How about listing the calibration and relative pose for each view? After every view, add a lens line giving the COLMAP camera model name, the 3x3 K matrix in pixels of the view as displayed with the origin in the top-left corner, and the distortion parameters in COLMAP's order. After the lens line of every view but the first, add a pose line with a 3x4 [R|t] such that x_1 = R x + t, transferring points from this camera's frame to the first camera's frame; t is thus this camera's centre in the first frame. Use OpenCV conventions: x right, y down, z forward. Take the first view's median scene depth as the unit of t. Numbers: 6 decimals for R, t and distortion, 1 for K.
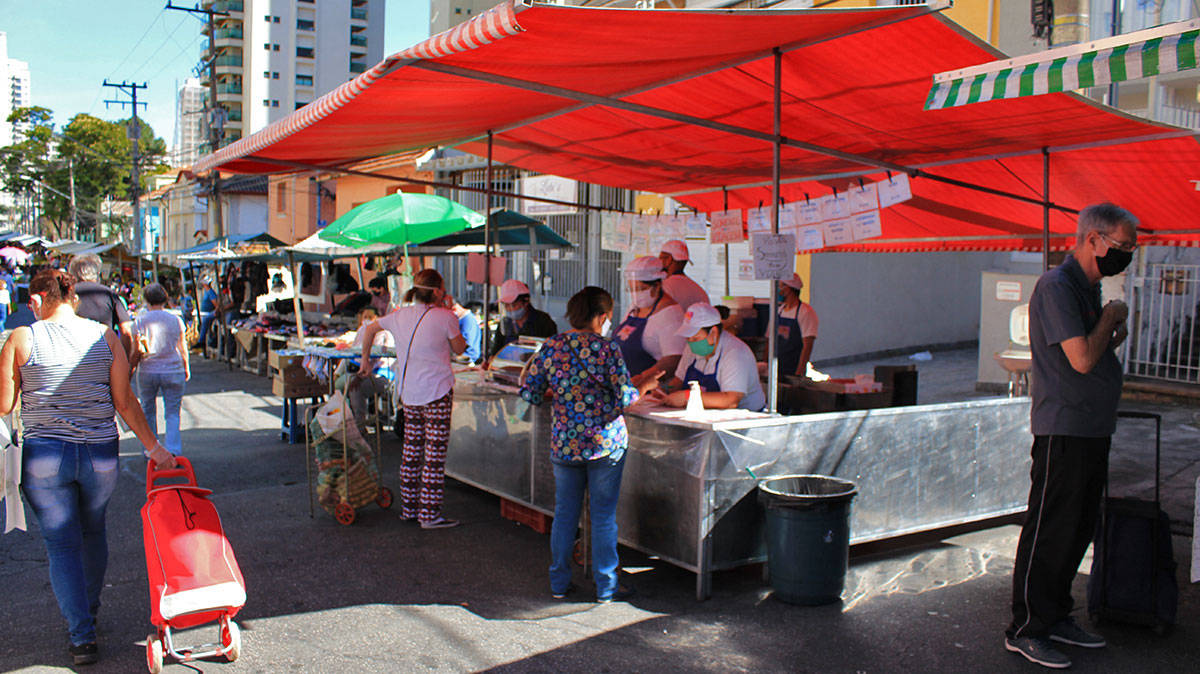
lens RADIAL K [[981.3, 0, 604.4], [0, 981.3, 323.9], [0, 0, 1]] dist [-0.077017, 0.032979]
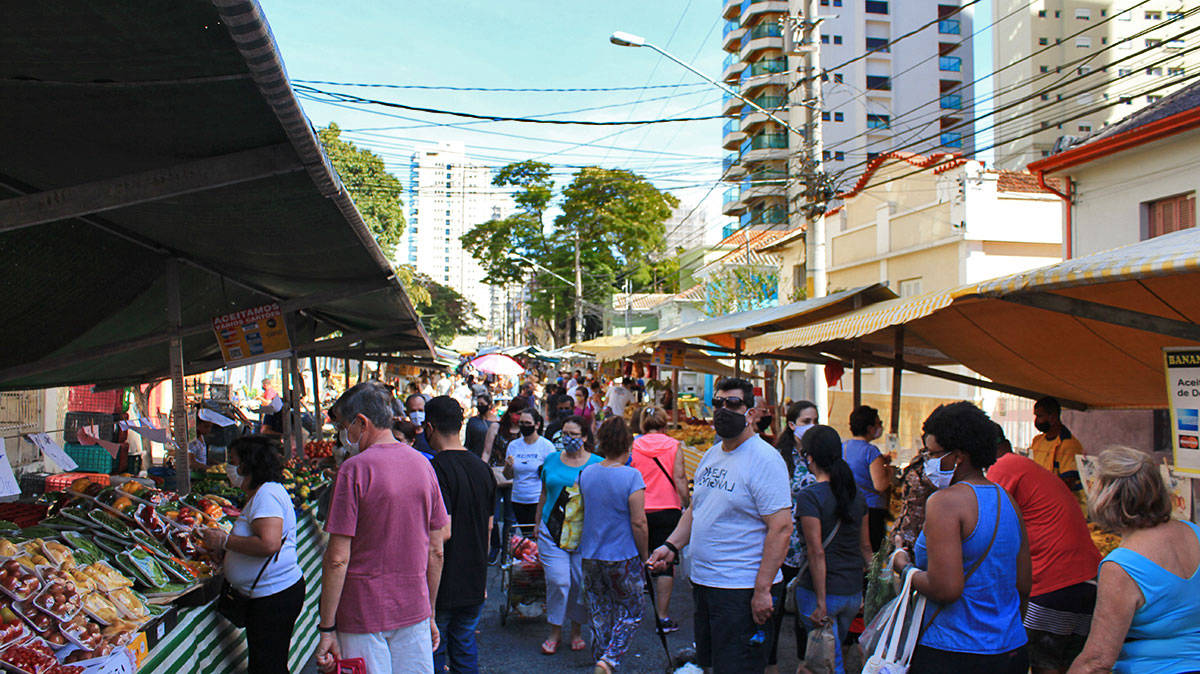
lens RADIAL K [[998.8, 0, 599.9], [0, 998.8, 336.1], [0, 0, 1]] dist [-0.018363, -0.000094]
pose [[0.905213, -0.017139, -0.424613, -0.218230], [-0.033674, 0.993152, -0.111875, -0.017871], [0.423622, 0.115569, 0.898436, 0.345405]]
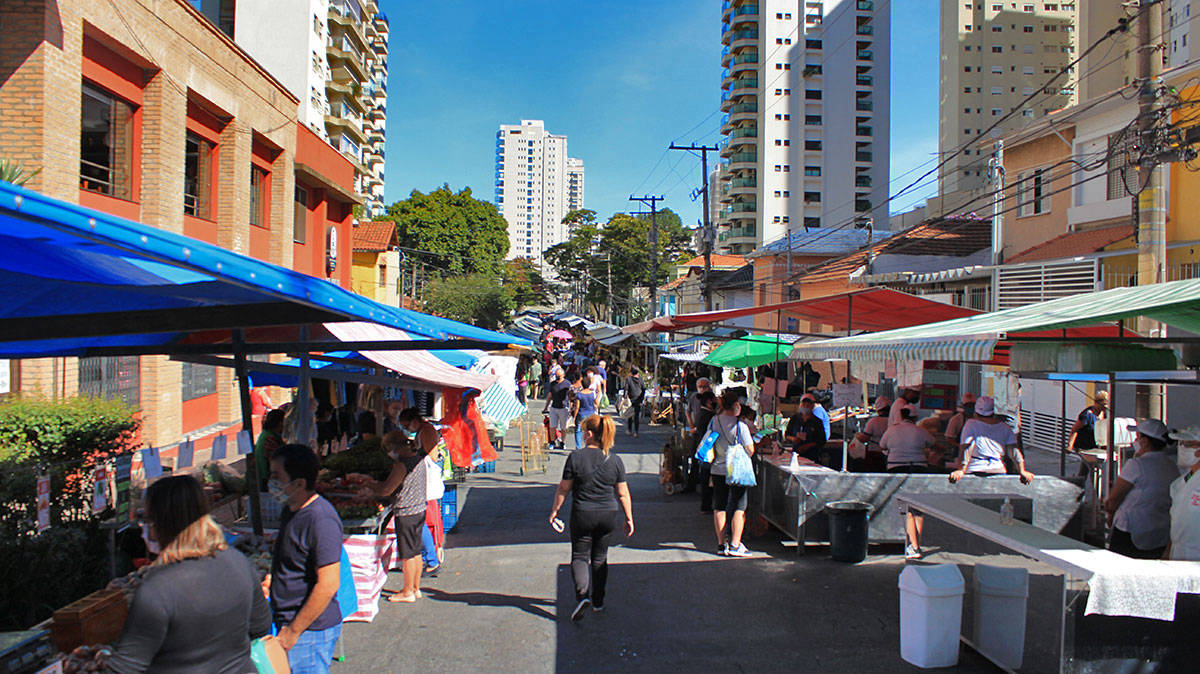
lens RADIAL K [[998.8, 0, 604.4], [0, 998.8, 335.1], [0, 0, 1]] dist [-0.018363, -0.000094]
pose [[0.871509, 0.010655, -0.490263, 0.029040], [-0.044838, 0.997307, -0.058031, -0.001811], [0.488325, 0.072557, 0.869640, -0.041225]]
